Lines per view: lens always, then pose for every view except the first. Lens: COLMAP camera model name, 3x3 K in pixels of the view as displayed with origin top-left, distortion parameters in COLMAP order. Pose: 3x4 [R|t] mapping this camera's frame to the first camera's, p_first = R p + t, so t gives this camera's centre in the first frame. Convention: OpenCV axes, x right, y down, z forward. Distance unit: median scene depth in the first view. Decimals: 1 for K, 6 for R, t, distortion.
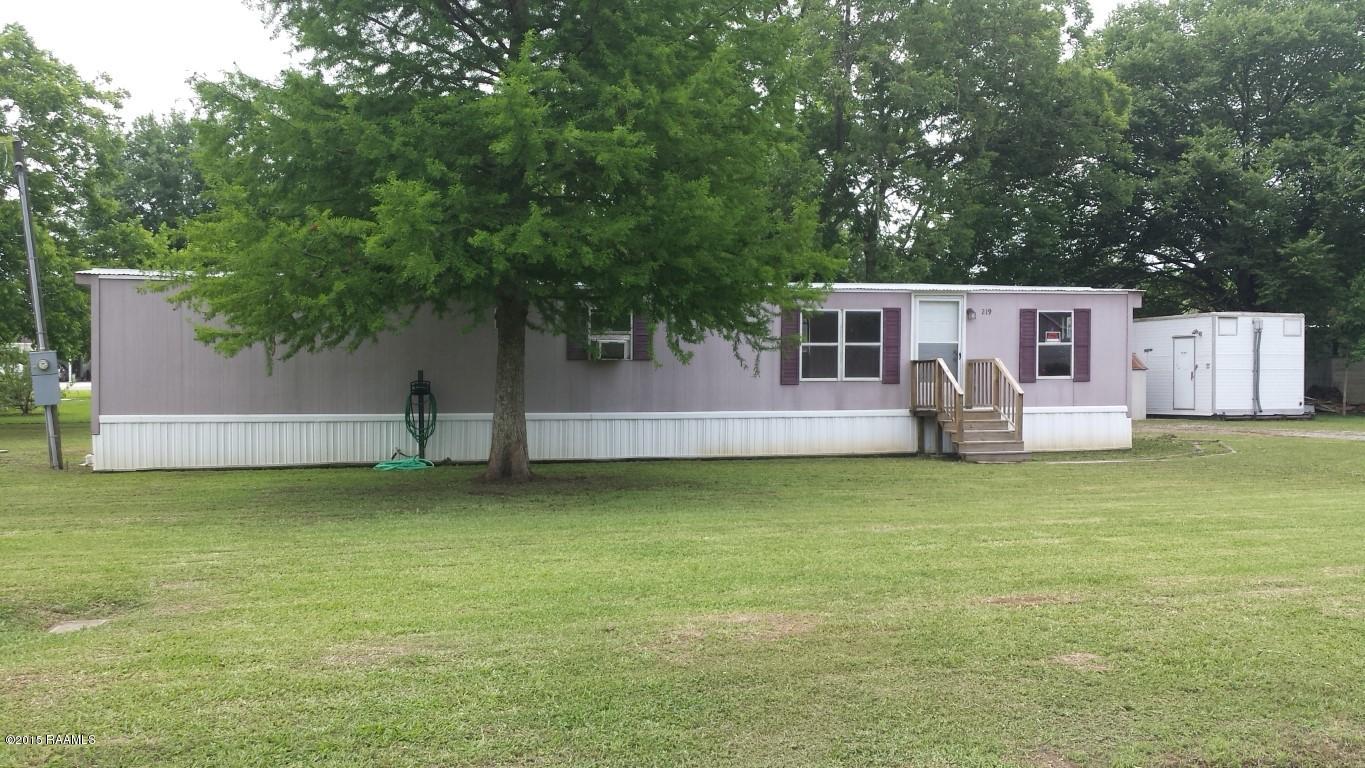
lens RADIAL K [[1279.2, 0, 682.5], [0, 1279.2, 384.0], [0, 0, 1]] dist [0.165090, -0.453107]
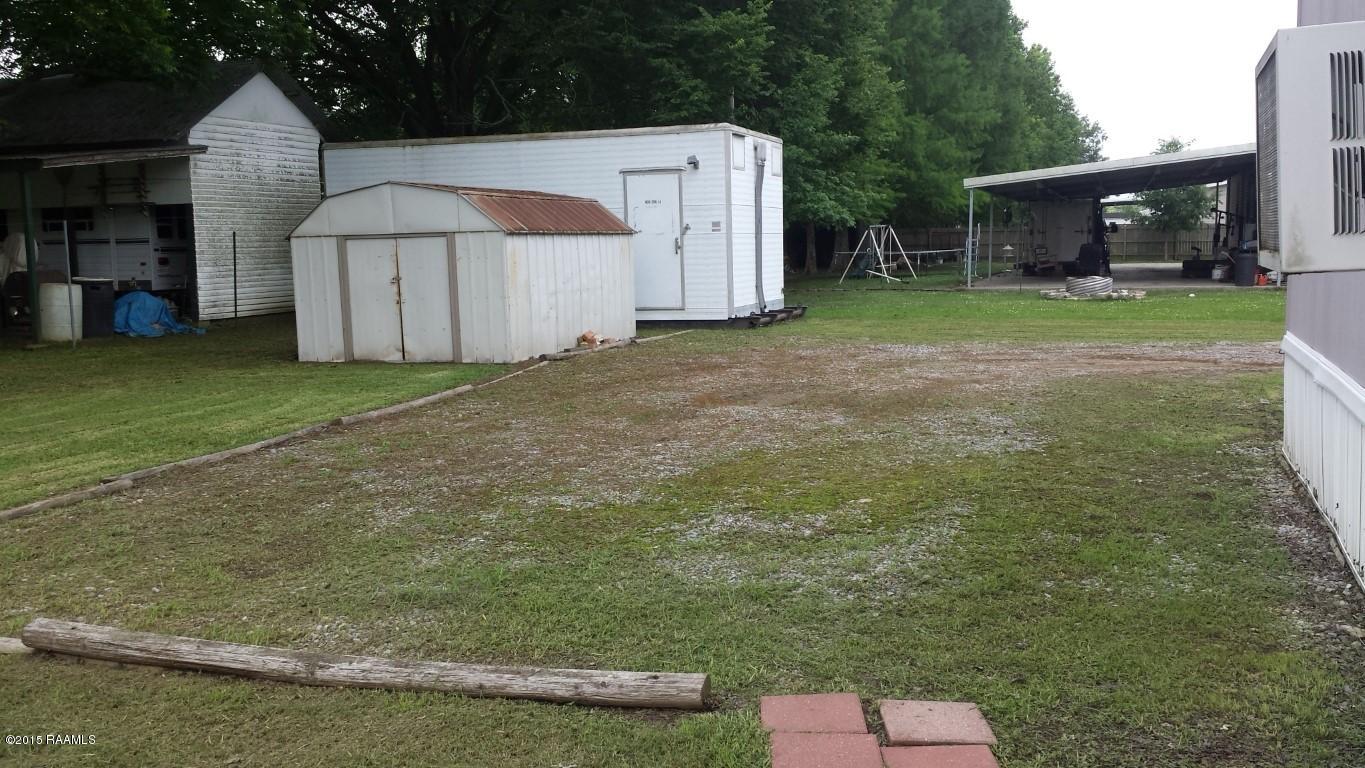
lens RADIAL K [[1279.2, 0, 682.5], [0, 1279.2, 384.0], [0, 0, 1]] dist [0.165090, -0.453107]
pose [[0.589491, -0.096061, 0.802043, -0.048007], [0.018465, 0.994247, 0.105510, -0.008647], [-0.807564, -0.047388, 0.587873, 1.099418]]
